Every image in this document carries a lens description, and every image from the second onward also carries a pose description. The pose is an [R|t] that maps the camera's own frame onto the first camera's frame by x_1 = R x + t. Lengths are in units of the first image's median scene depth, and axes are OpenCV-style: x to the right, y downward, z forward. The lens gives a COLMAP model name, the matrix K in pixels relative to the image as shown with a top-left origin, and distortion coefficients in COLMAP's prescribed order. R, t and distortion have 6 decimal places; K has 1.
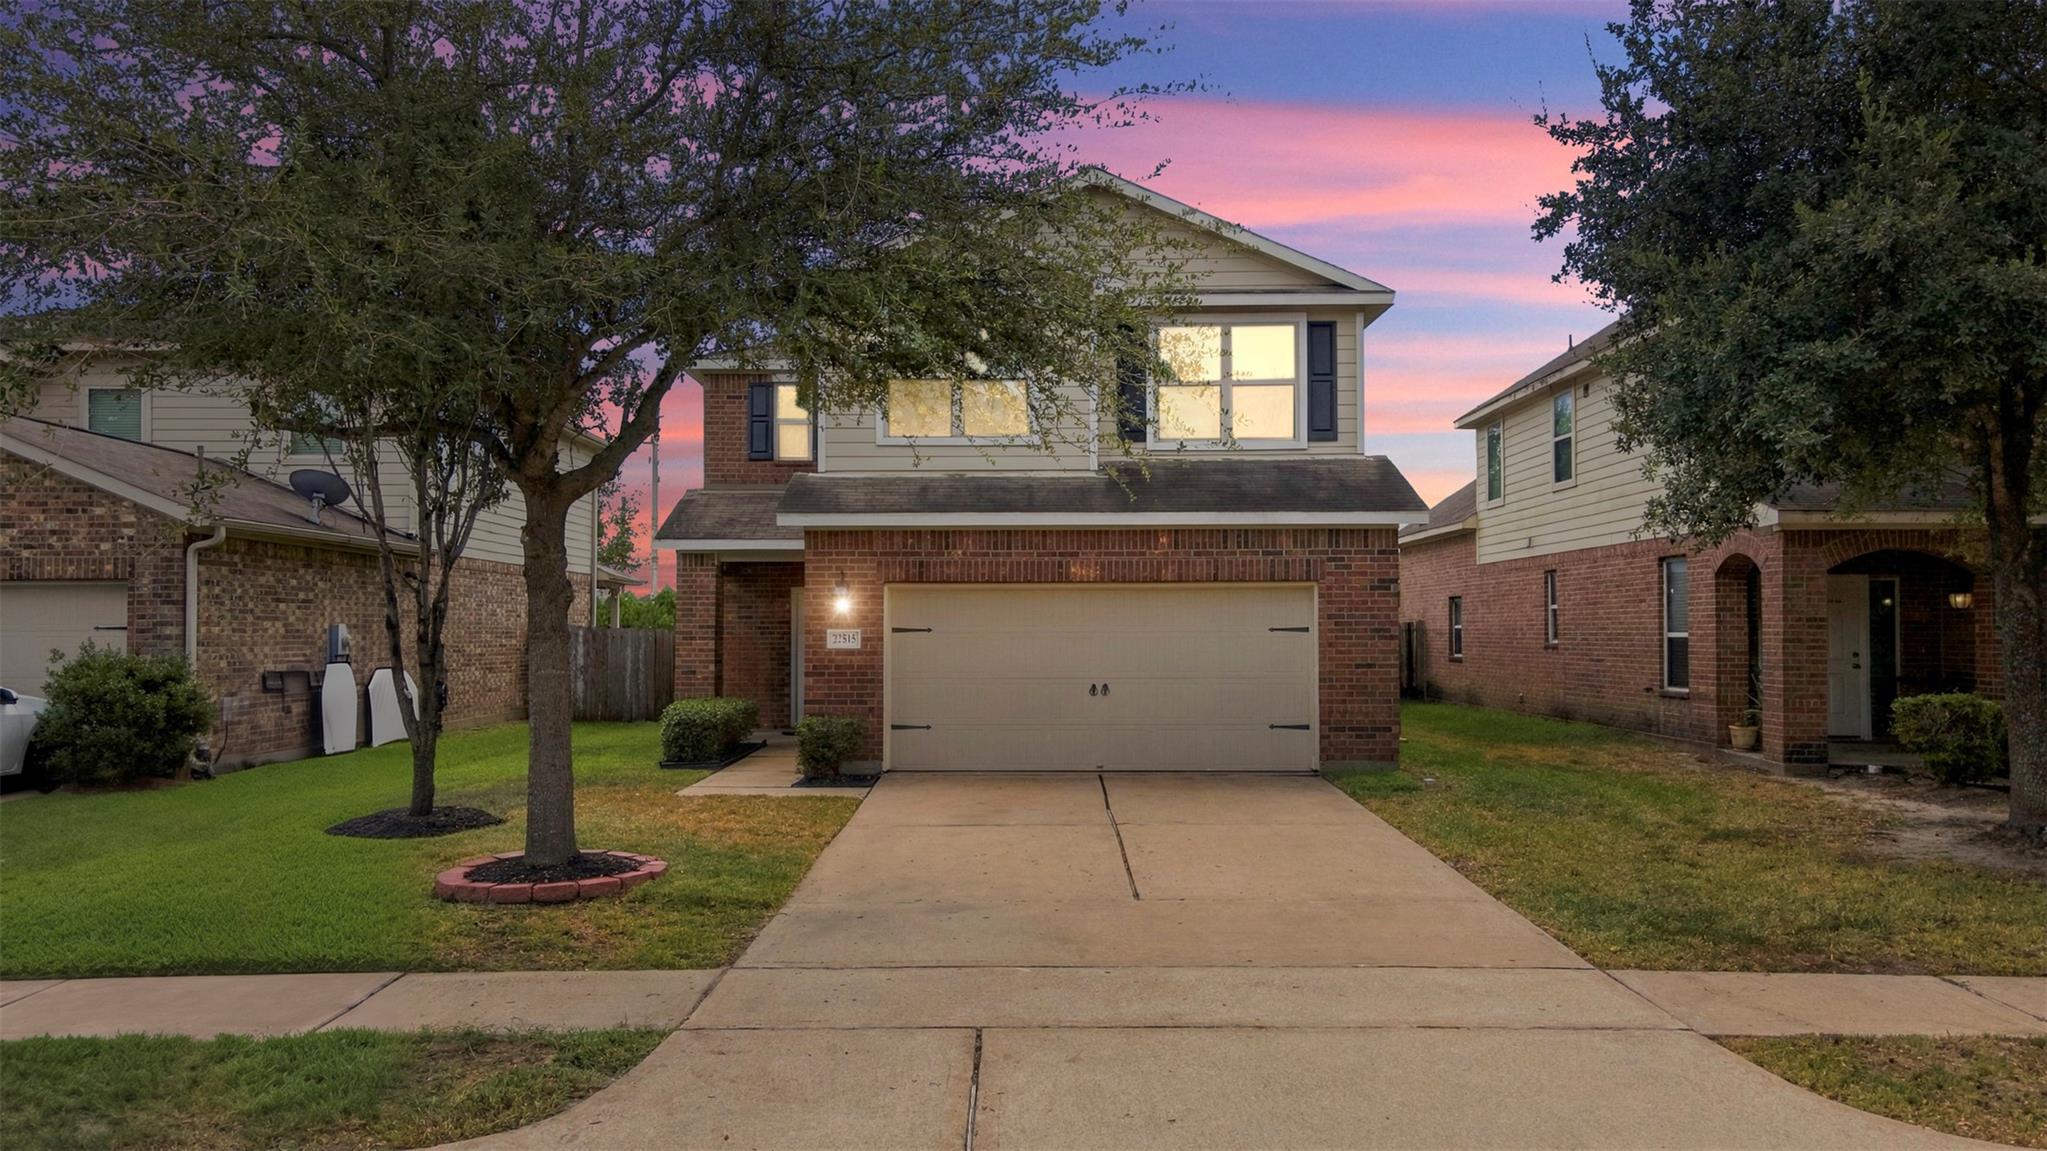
lens RADIAL K [[1493.9, 0, 1023.5], [0, 1493.9, 575.5], [0, 0, 1]] dist [0.006799, 0.034749]
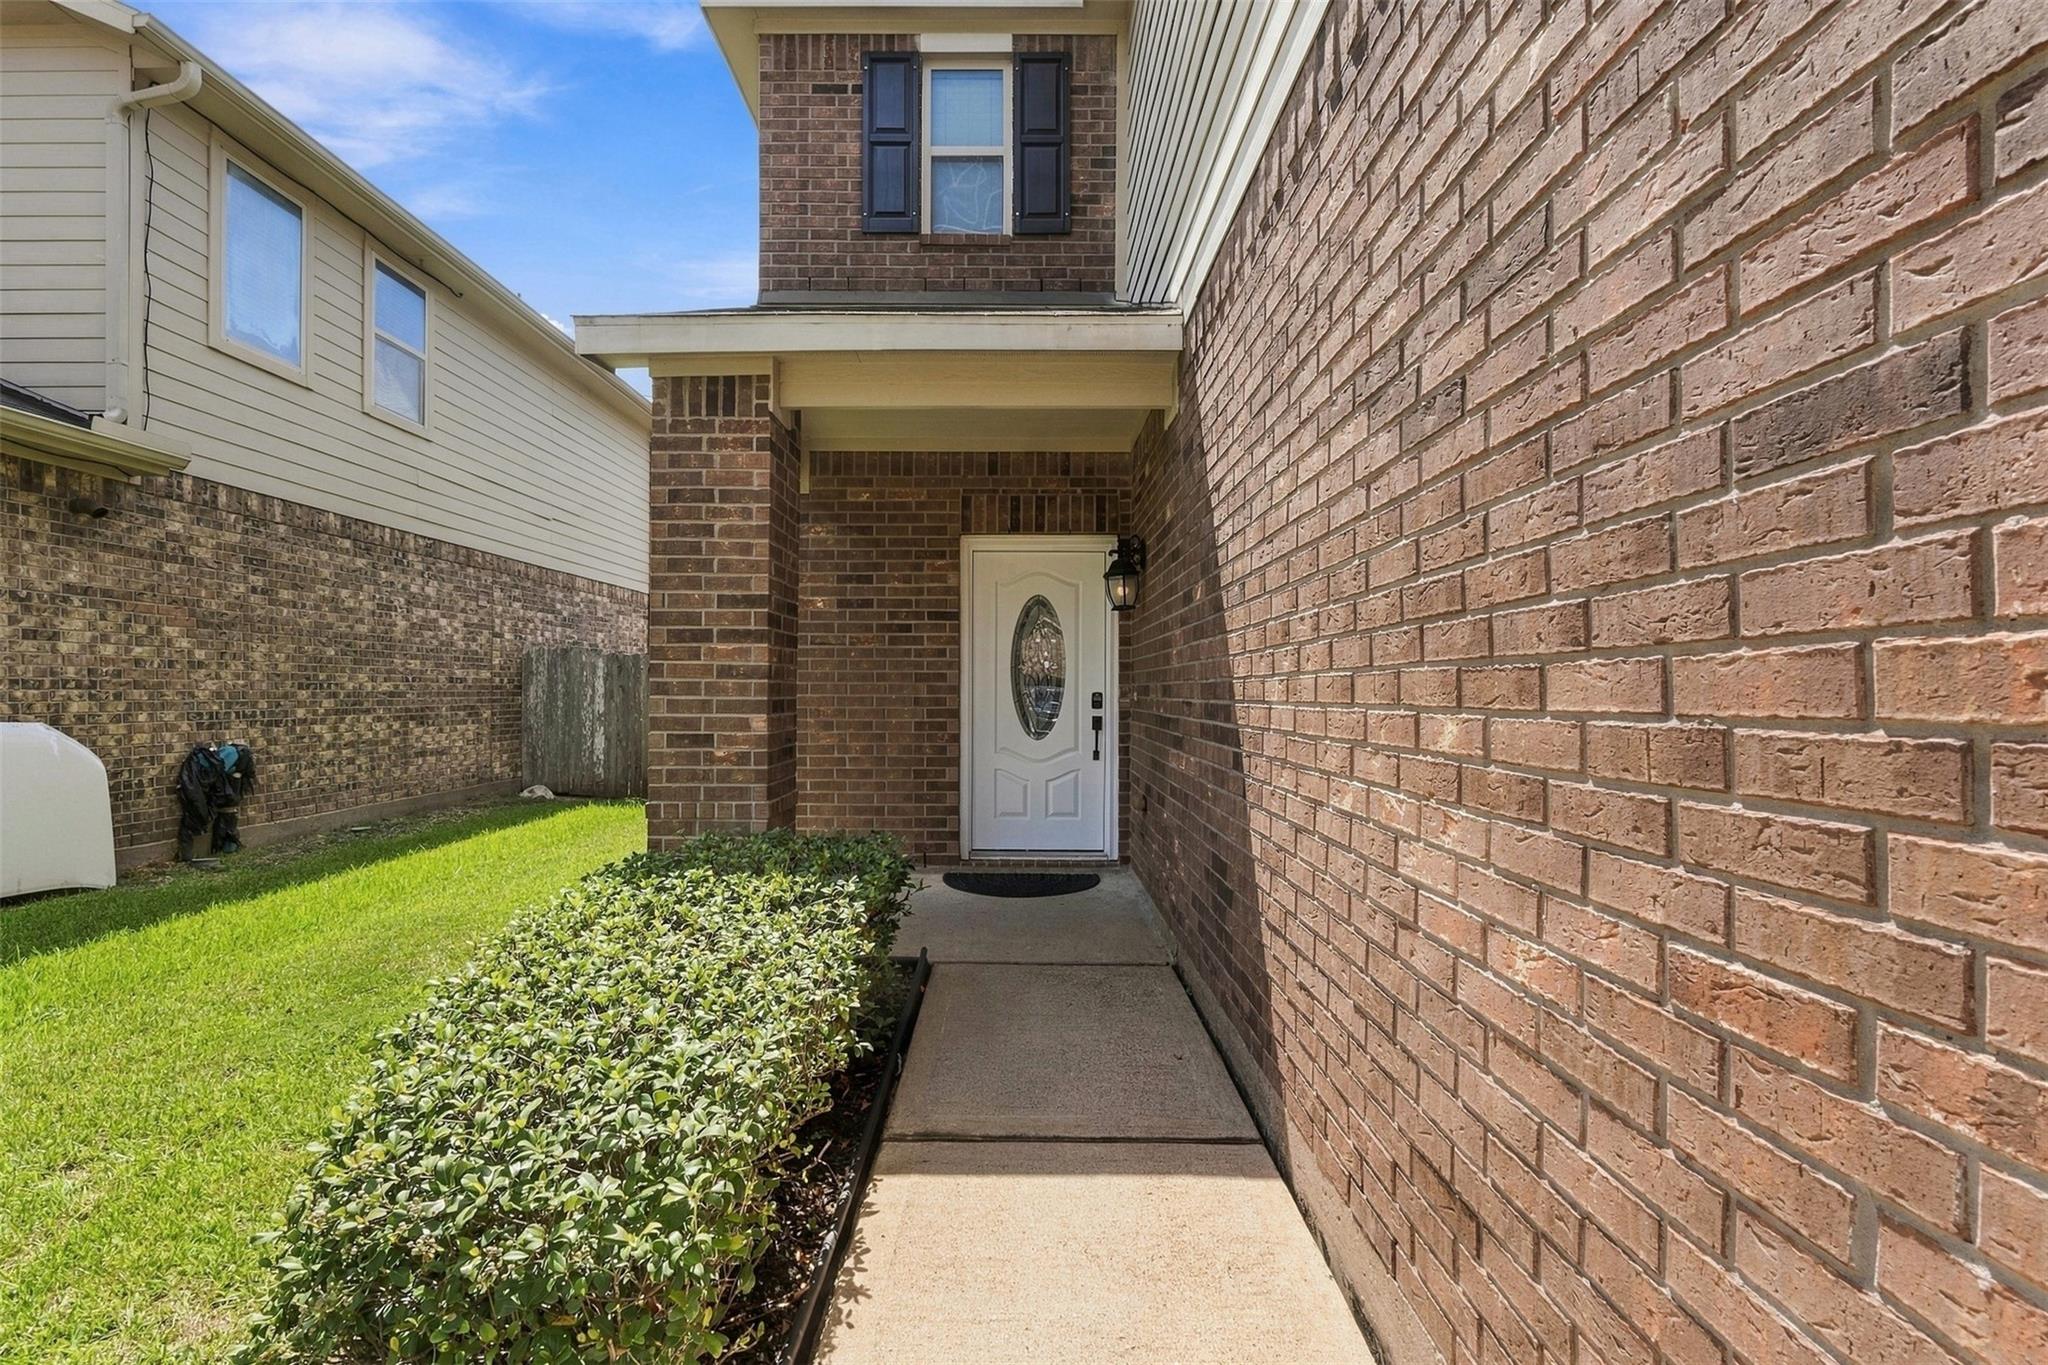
lens RADIAL K [[949.4, 0, 1015.8], [0, 949.4, 684.9], [0, 0, 1]] dist [-0.004527, -0.000446]
pose [[0.999973, 0.006815, 0.002780, -0.188655], [-0.006897, 0.999509, 0.030557, 0.057233], [-0.002570, -0.030576, 0.999529, 0.976594]]
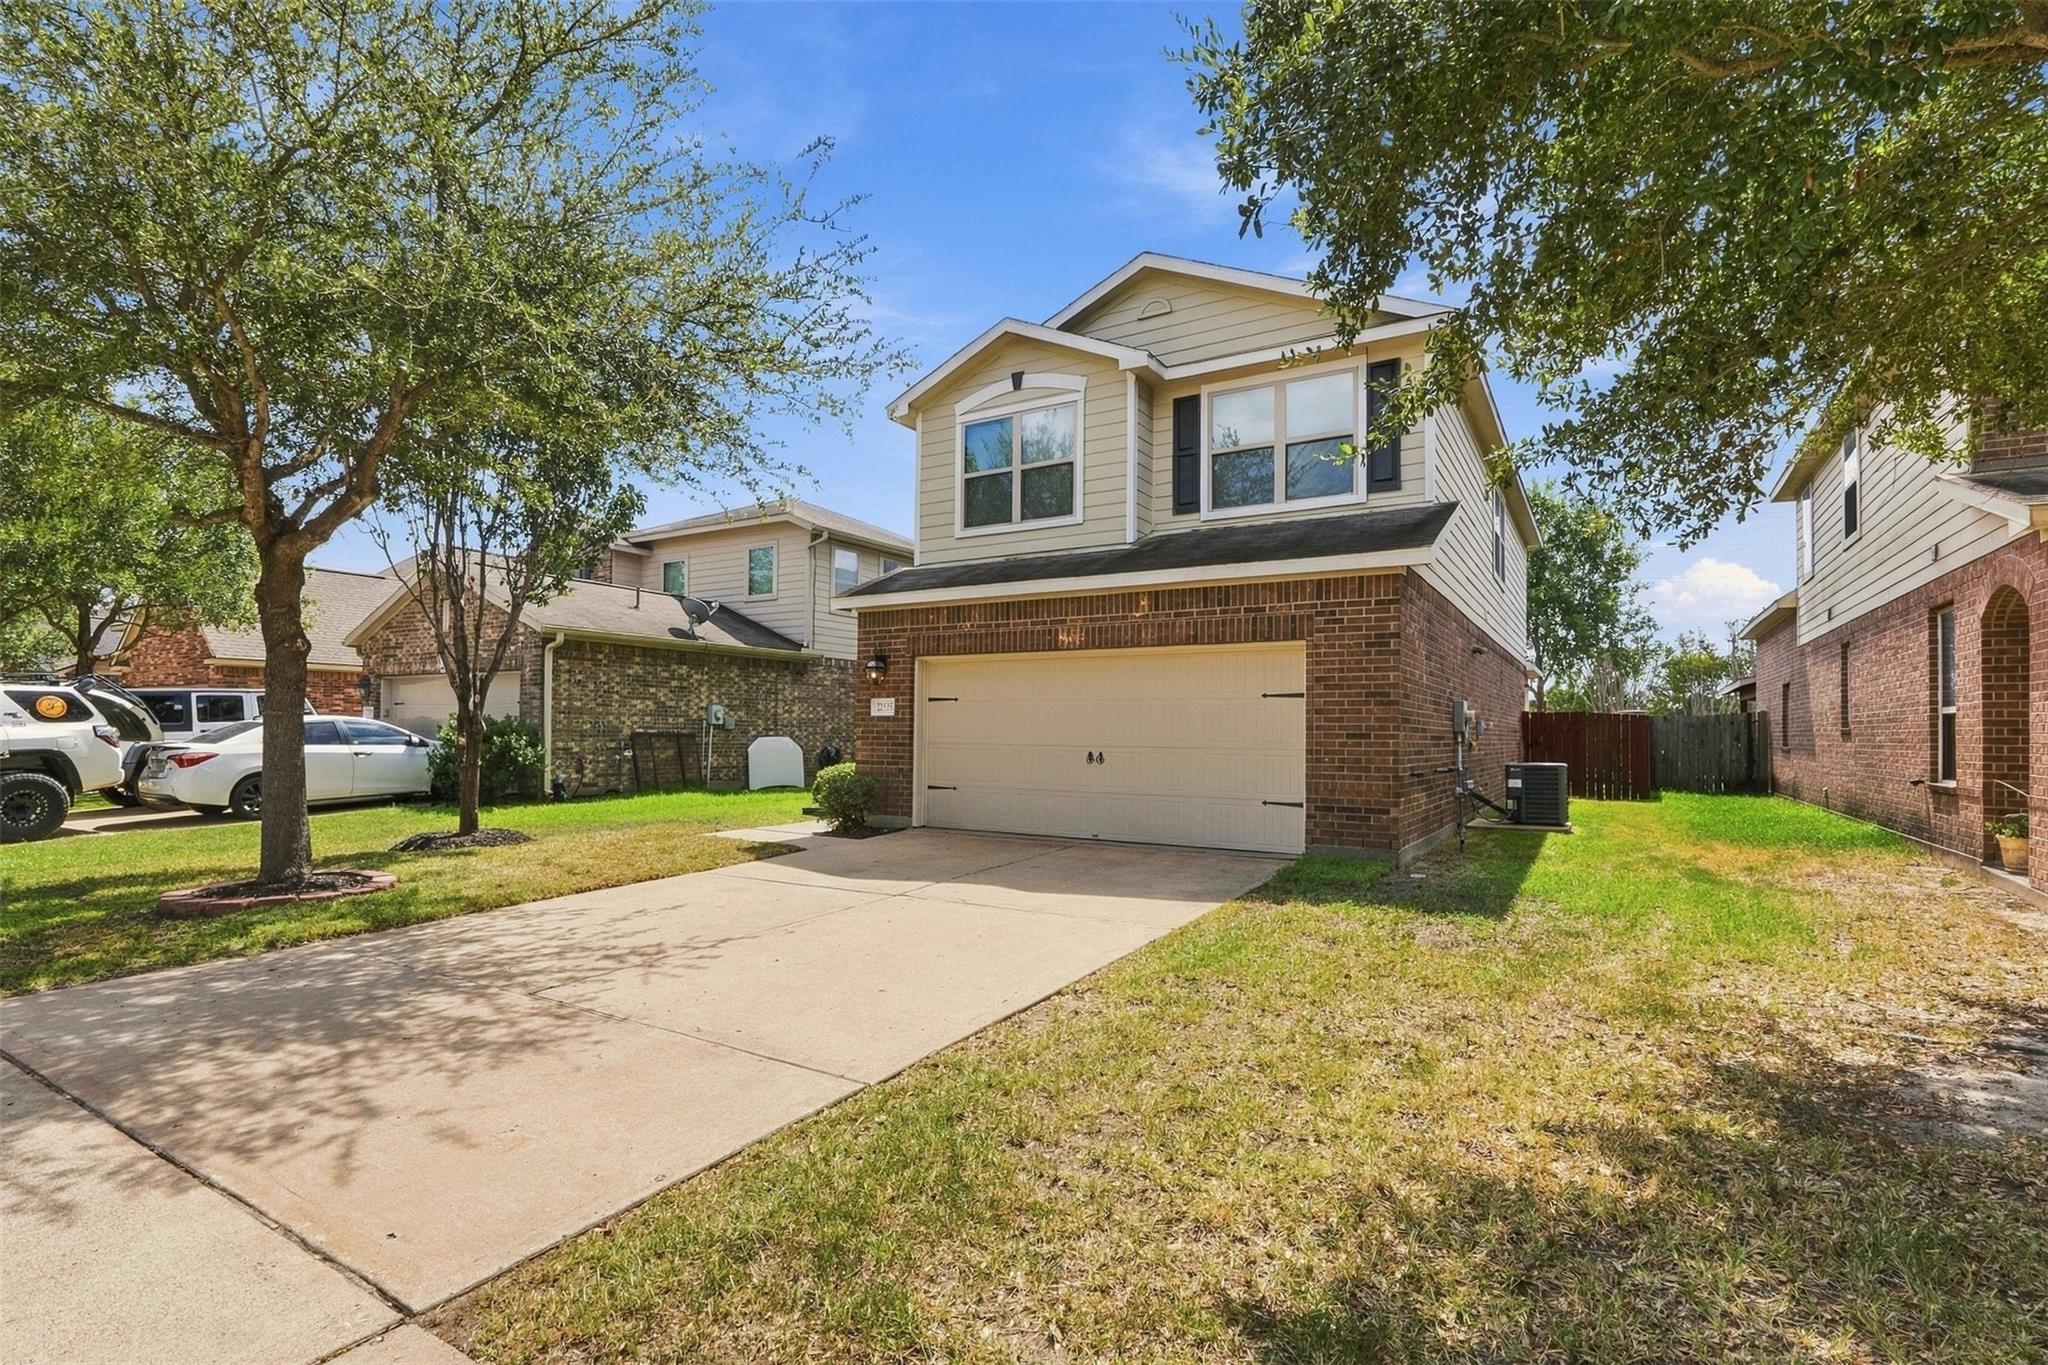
lens RADIAL K [[991.5, 0, 1022.5], [0, 991.5, 694.6], [0, 0, 1]] dist [-0.002588, -0.000211]
pose [[0.860915, -0.009113, -0.508667, 0.344728], [0.006483, 0.999955, -0.006943, 0.038707], [0.508708, 0.002680, 0.860935, 0.407414]]
